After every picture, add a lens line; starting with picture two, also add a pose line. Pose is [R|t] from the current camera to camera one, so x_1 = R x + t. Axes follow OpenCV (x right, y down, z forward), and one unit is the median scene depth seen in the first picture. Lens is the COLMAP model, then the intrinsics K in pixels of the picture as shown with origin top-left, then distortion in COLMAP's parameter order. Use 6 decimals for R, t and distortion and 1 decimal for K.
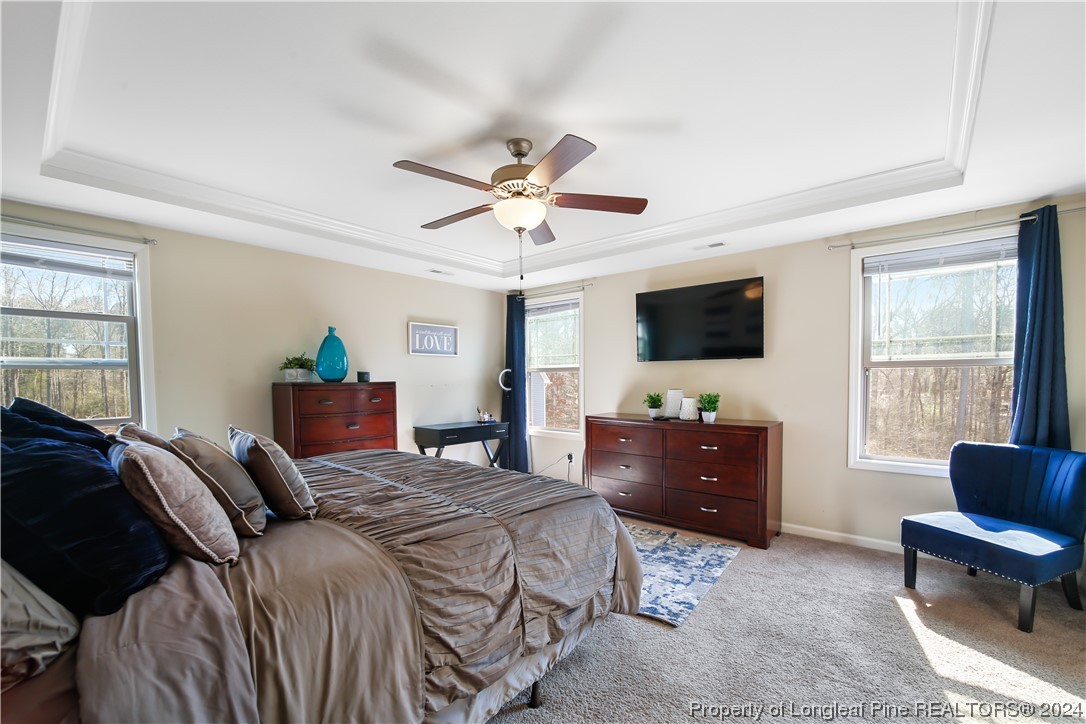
lens RADIAL K [[448.5, 0, 543.0], [0, 448.5, 362.0], [0, 0, 1]] dist [-0.008705, -0.000086]
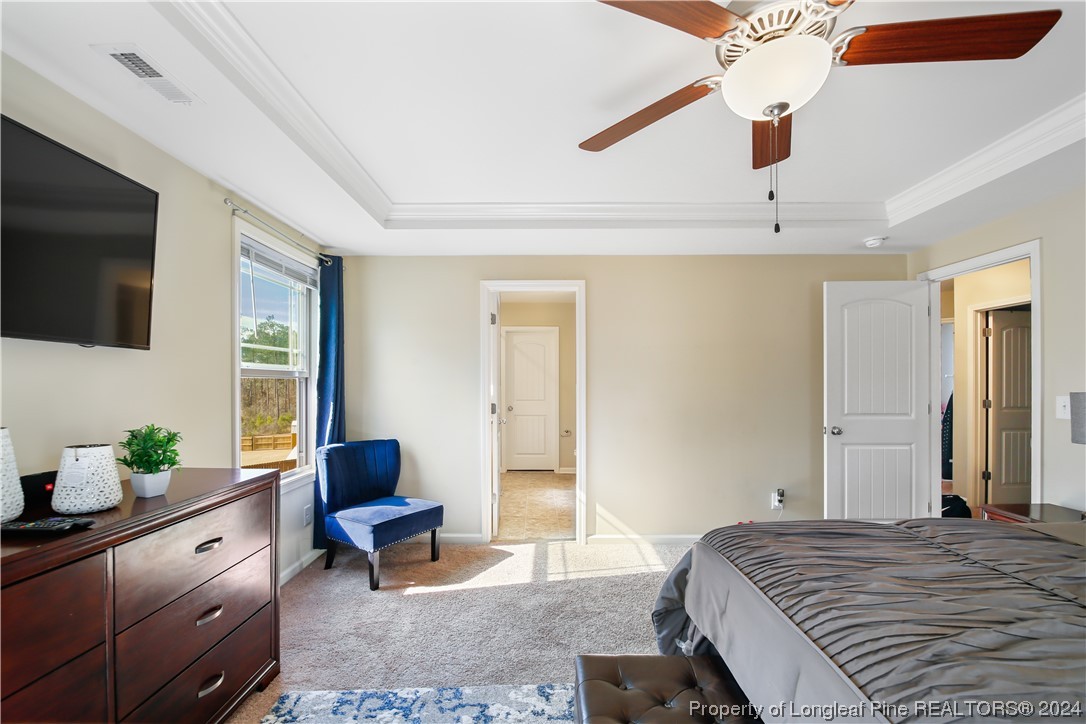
lens RADIAL K [[448.5, 0, 543.0], [0, 448.5, 362.0], [0, 0, 1]] dist [-0.008705, -0.000086]
pose [[-0.637749, 0.039227, 0.769245, -0.089027], [-0.037375, 0.995950, -0.081774, 0.015457], [-0.769337, -0.080902, -0.633699, 0.480722]]
